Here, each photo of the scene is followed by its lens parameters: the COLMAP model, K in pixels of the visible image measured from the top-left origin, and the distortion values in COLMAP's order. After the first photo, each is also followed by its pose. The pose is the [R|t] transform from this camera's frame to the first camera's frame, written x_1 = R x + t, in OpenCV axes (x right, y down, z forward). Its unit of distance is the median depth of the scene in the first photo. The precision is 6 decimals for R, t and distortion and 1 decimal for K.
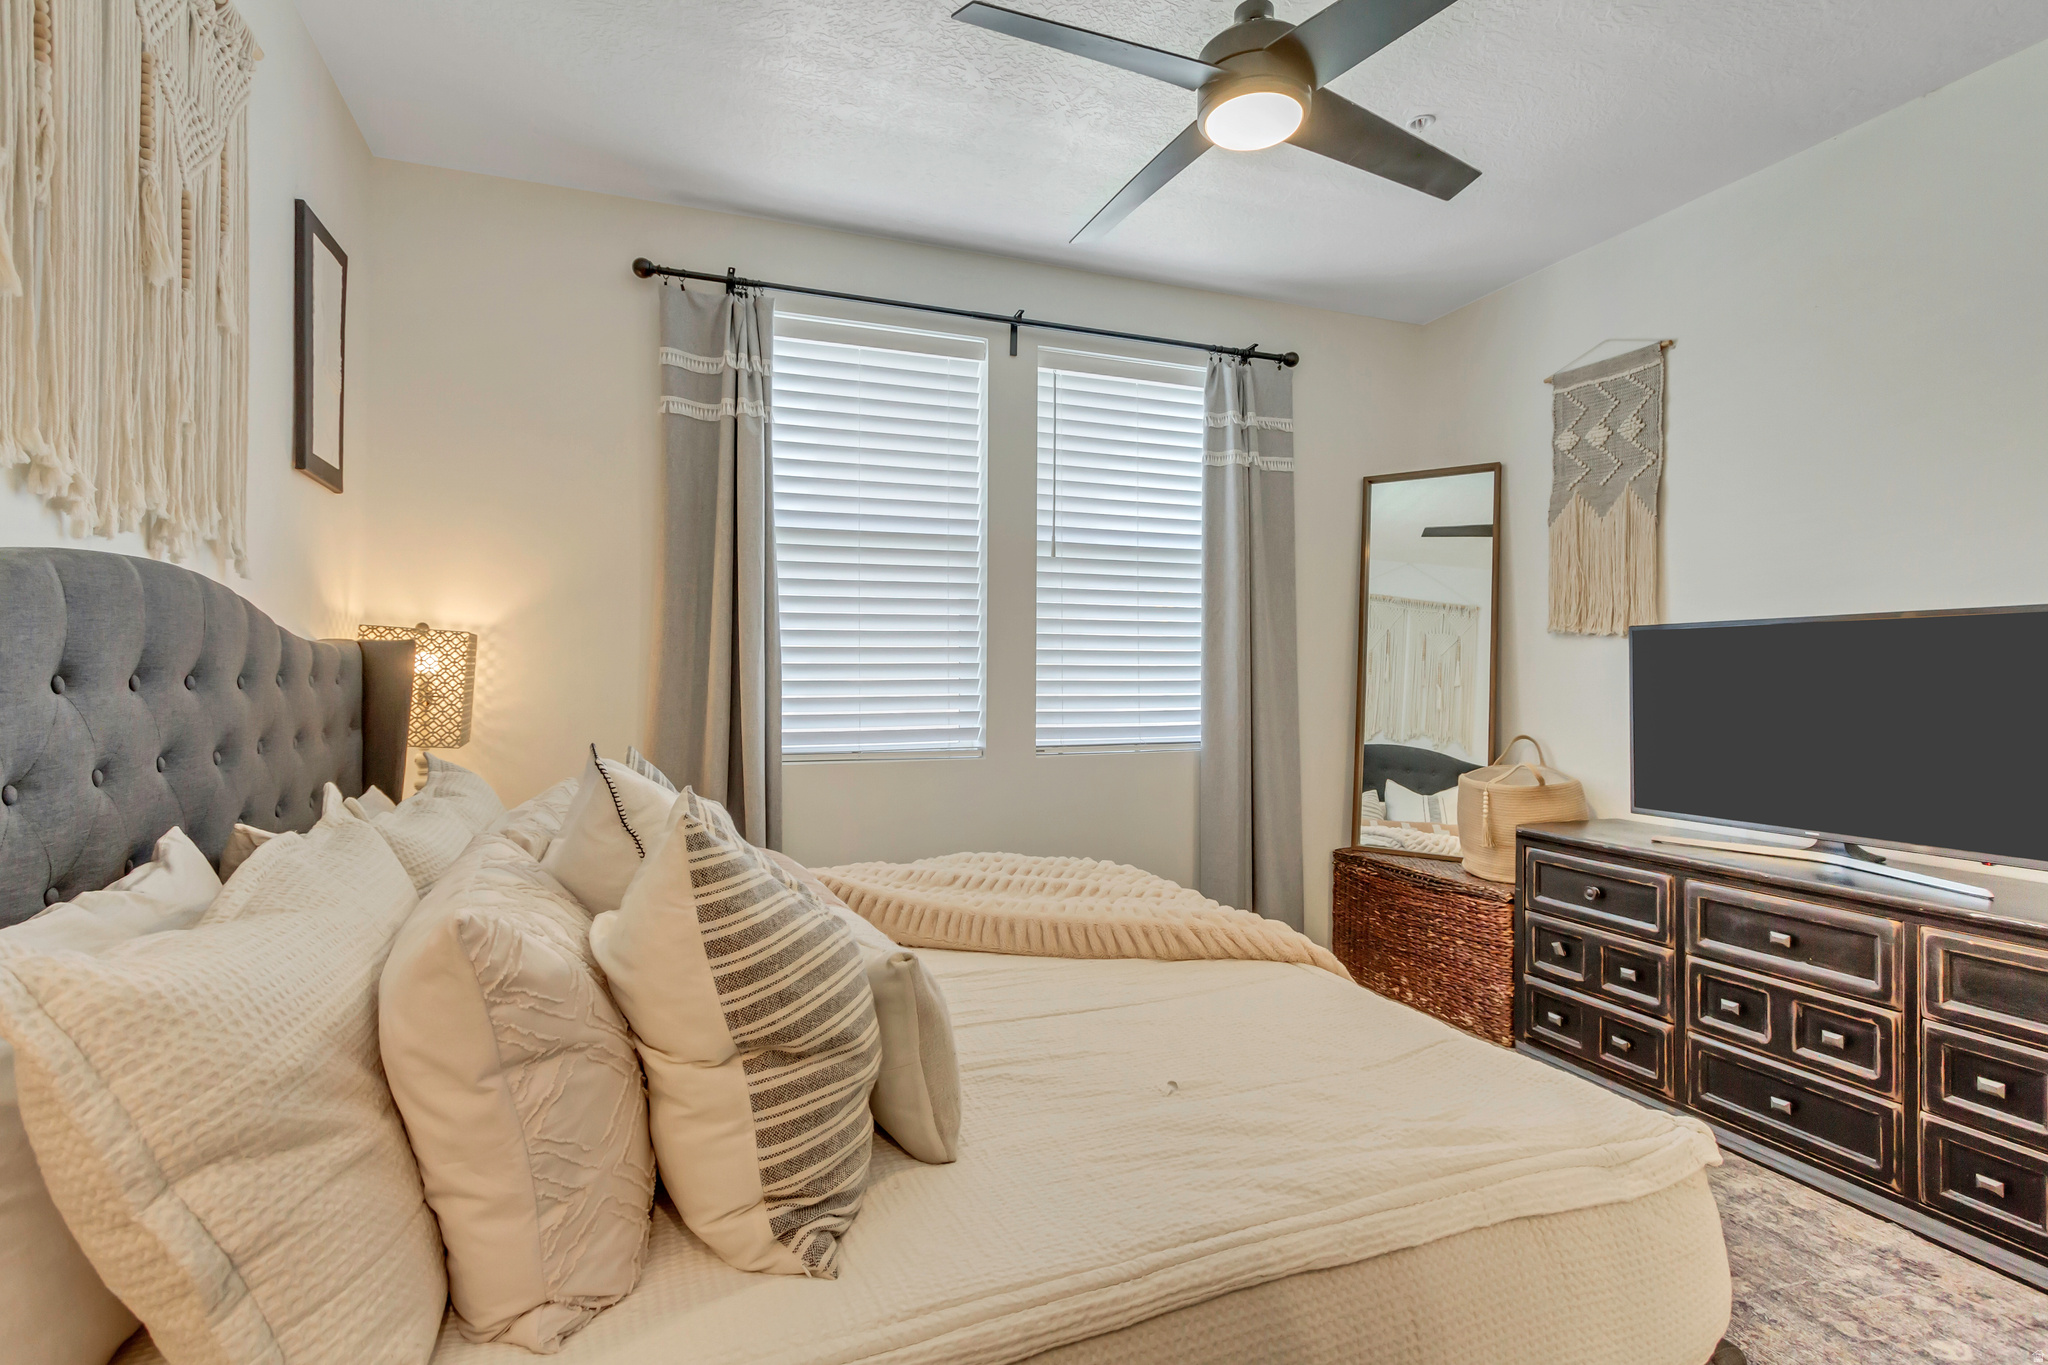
lens RADIAL K [[941.6, 0, 1024.6], [0, 941.6, 669.8], [0, 0, 1]] dist [0.005918, -0.001384]
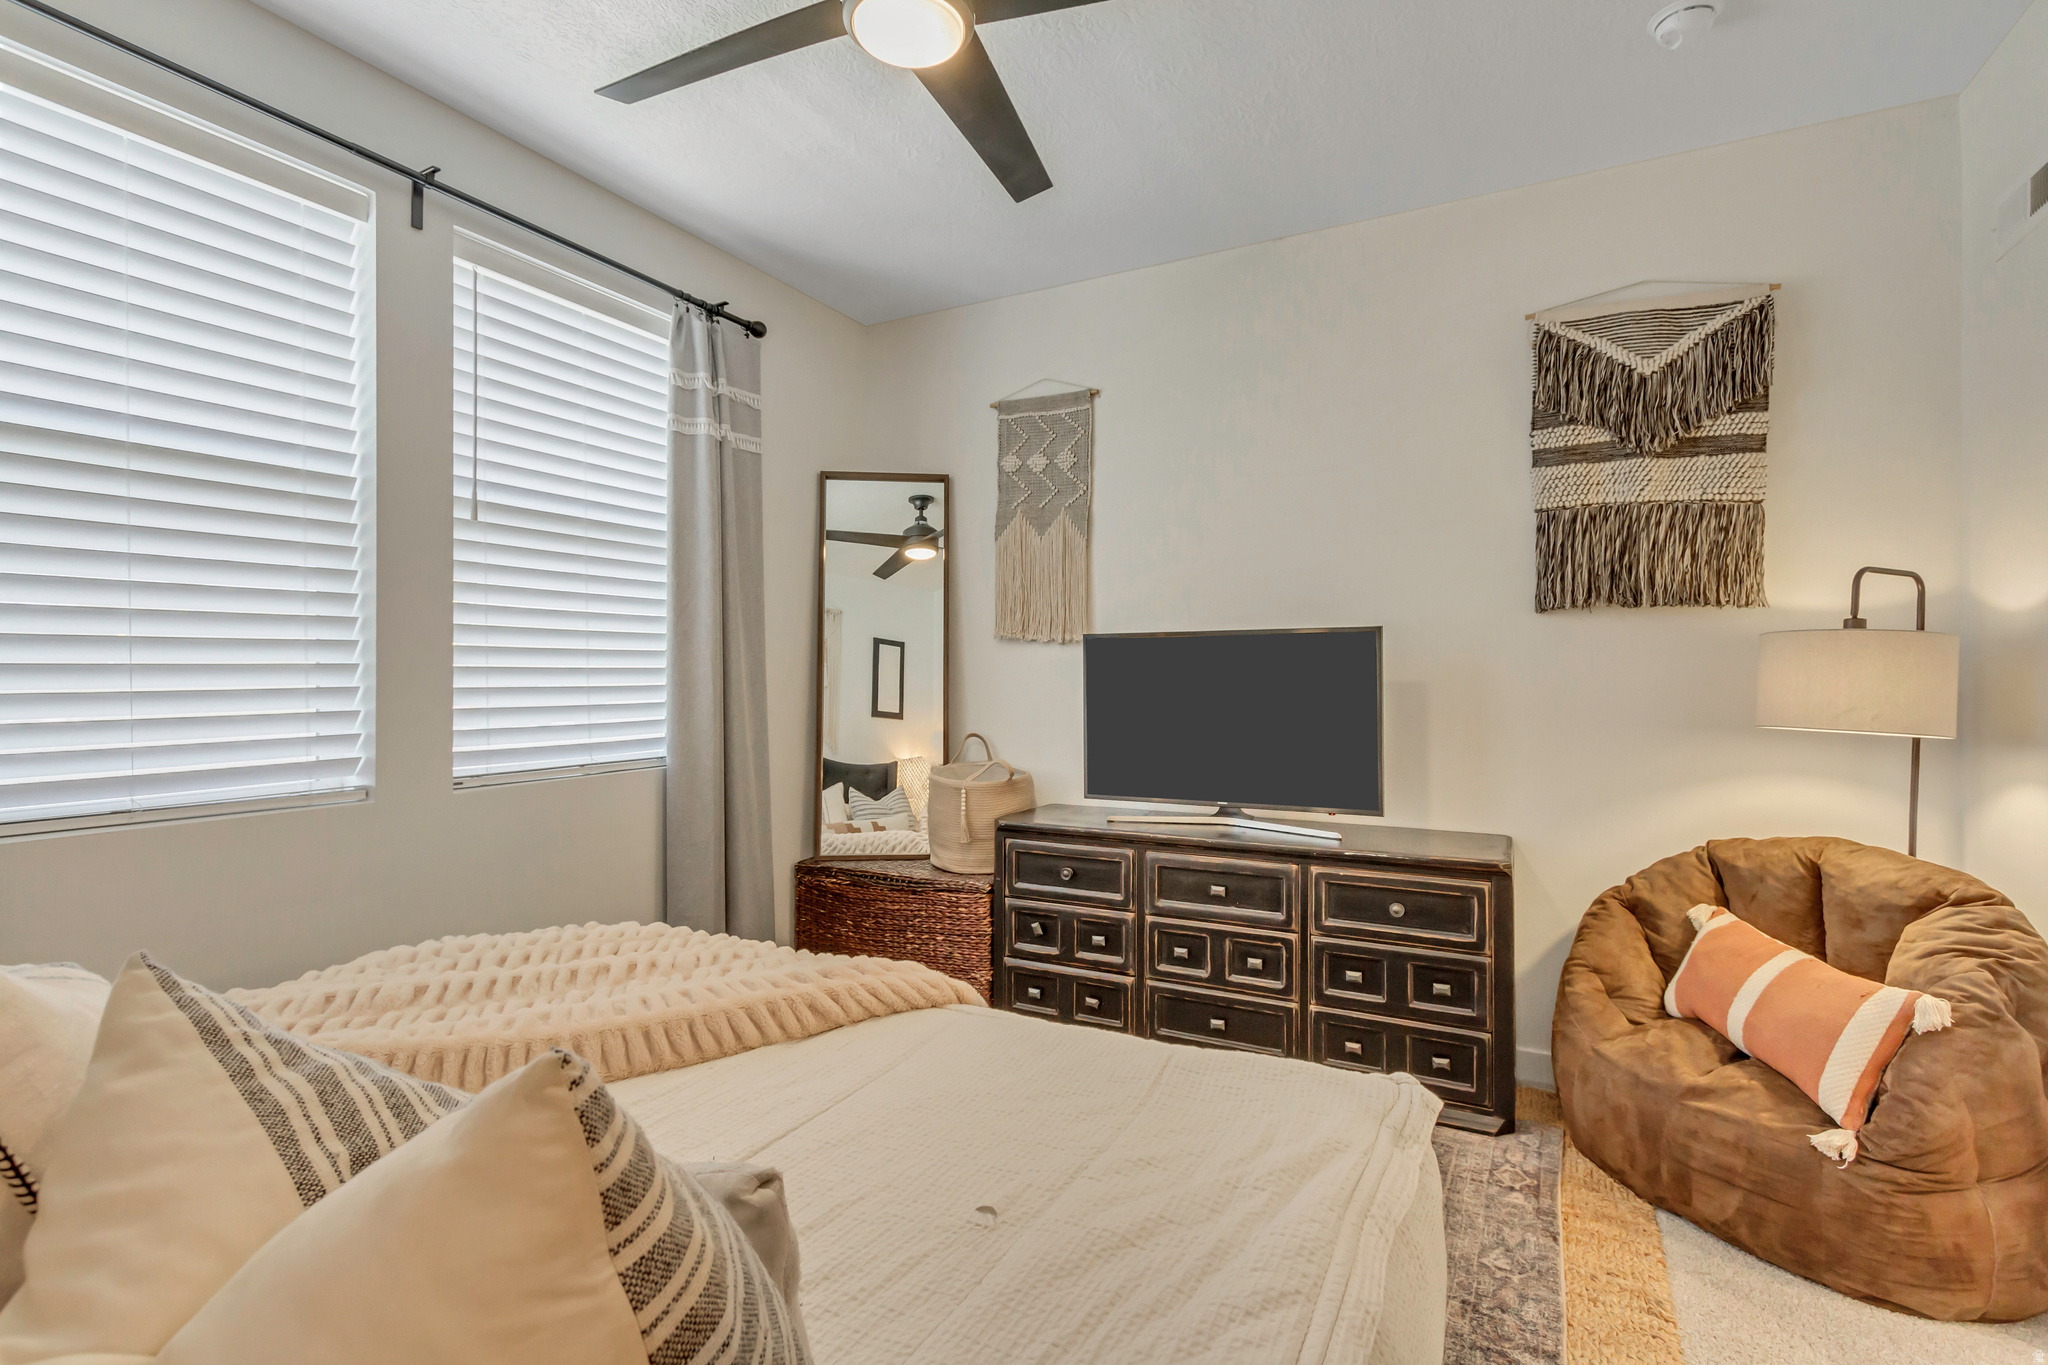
lens RADIAL K [[941.6, 0, 1020.0], [0, 941.6, 677.6], [0, 0, 1]] dist [0.005918, -0.001384]
pose [[0.752167, -0.005093, 0.658953, -0.155285], [-0.001081, 0.999959, 0.008962, -0.003816], [-0.658972, -0.007453, 0.752130, 0.184386]]
